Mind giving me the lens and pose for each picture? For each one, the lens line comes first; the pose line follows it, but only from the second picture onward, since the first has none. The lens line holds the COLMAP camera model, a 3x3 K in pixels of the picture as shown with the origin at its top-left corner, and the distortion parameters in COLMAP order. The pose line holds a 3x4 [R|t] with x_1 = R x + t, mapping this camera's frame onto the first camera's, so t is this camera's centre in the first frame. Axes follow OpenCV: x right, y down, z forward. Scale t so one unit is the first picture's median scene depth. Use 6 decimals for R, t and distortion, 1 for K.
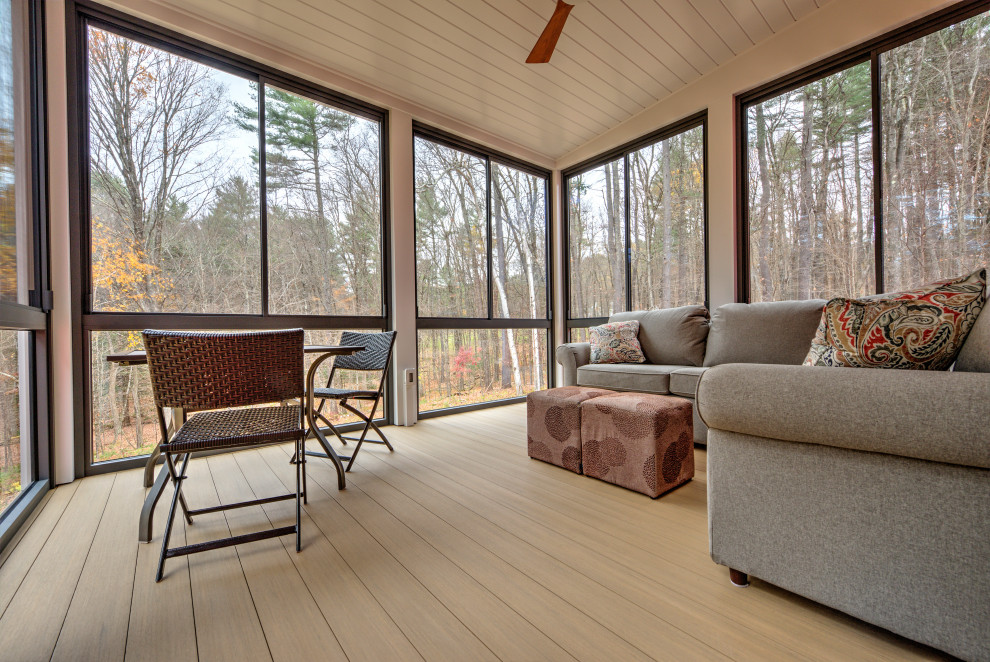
lens RADIAL K [[396.7, 0, 492.7], [0, 396.7, 333.7], [0, 0, 1]] dist [0.002379, -0.000630]
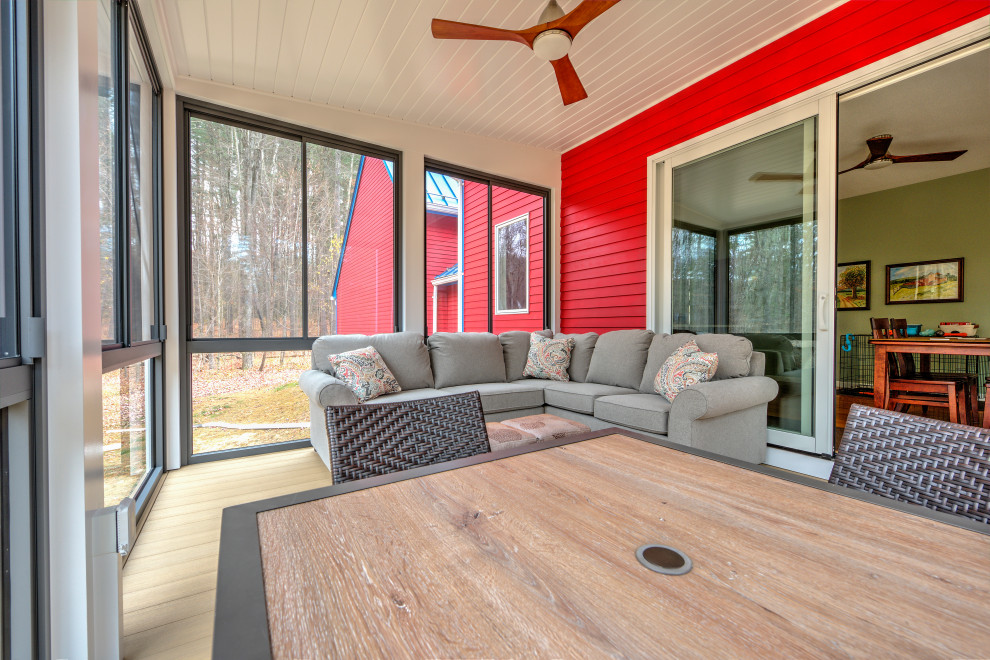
lens RADIAL K [[396.7, 0, 492.7], [0, 396.7, 332.7], [0, 0, 1]] dist [0.002379, -0.000630]
pose [[0.115525, 0.006439, 0.993284, -0.677197], [0.000591, 0.999978, -0.006551, -0.078314], [-0.993304, 0.001344, 0.115518, 0.821371]]
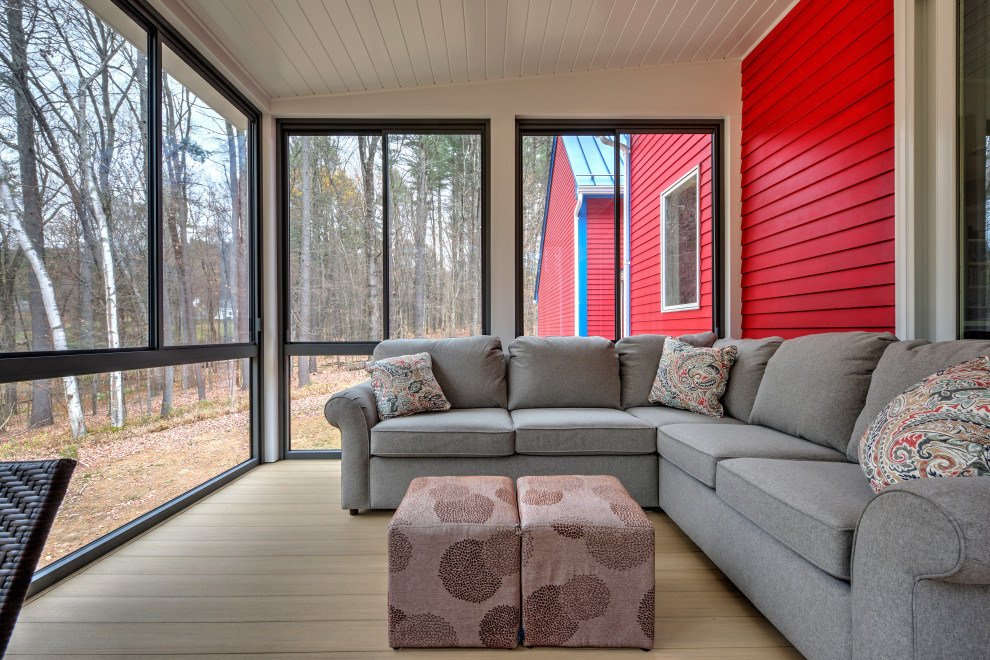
lens RADIAL K [[404.4, 0, 492.9], [0, 404.4, 333.3], [0, 0, 1]] dist [0.002771, -0.000507]
pose [[0.629107, 0.012185, 0.777223, -0.221819], [-0.004606, 0.999918, -0.011949, -0.083515], [-0.777305, 0.003937, 0.629112, 0.538749]]
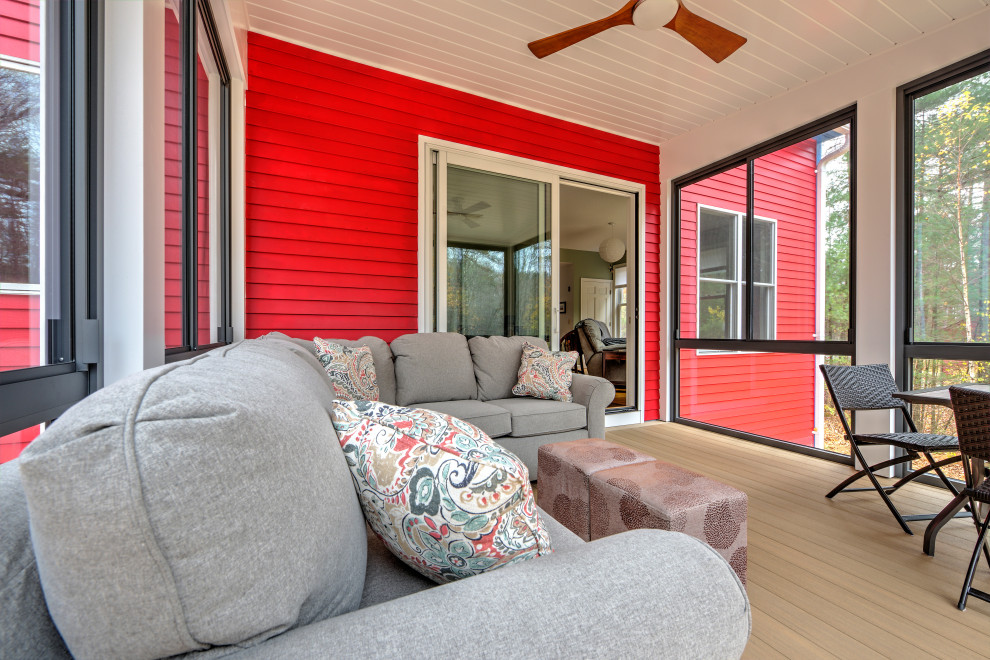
lens RADIAL K [[396.7, 0, 492.7], [0, 396.7, 332.7], [0, 0, 1]] dist [0.002379, -0.000630]
pose [[-0.970325, 0.007171, 0.241698, 0.290452], [0.009462, 0.999921, 0.008317, -0.104810], [-0.241620, 0.010357, -0.970316, 1.601881]]
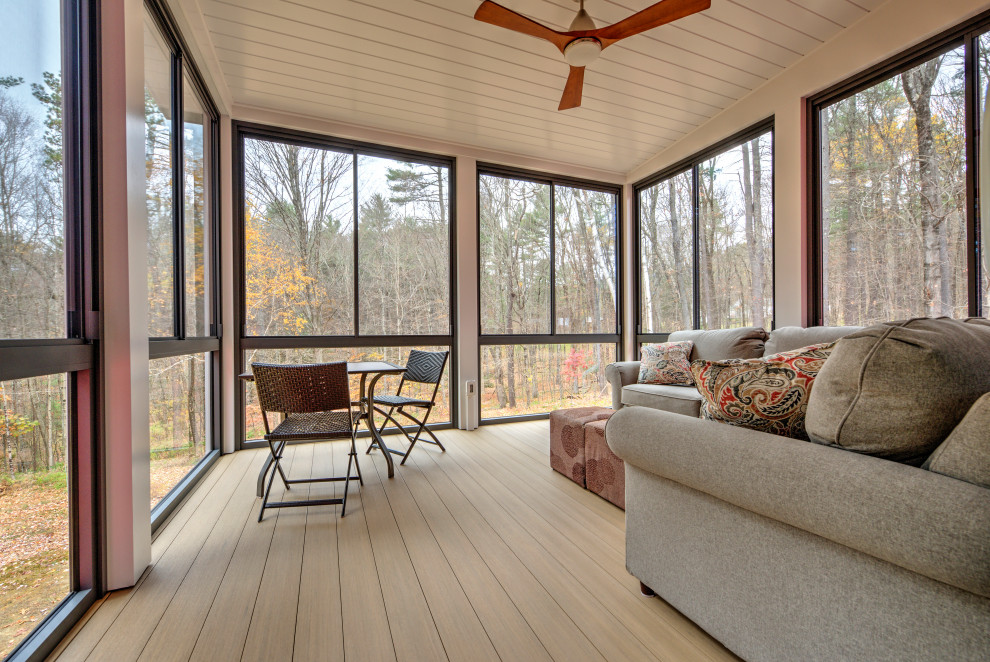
lens RADIAL K [[404.4, 0, 492.9], [0, 404.4, 334.3], [0, 0, 1]] dist [0.002771, -0.000507]
pose [[0.956607, 0.008260, -0.291265, 0.248271], [-0.007625, 0.999965, 0.003314, -0.065276], [0.291282, -0.000949, 0.956637, -0.130498]]
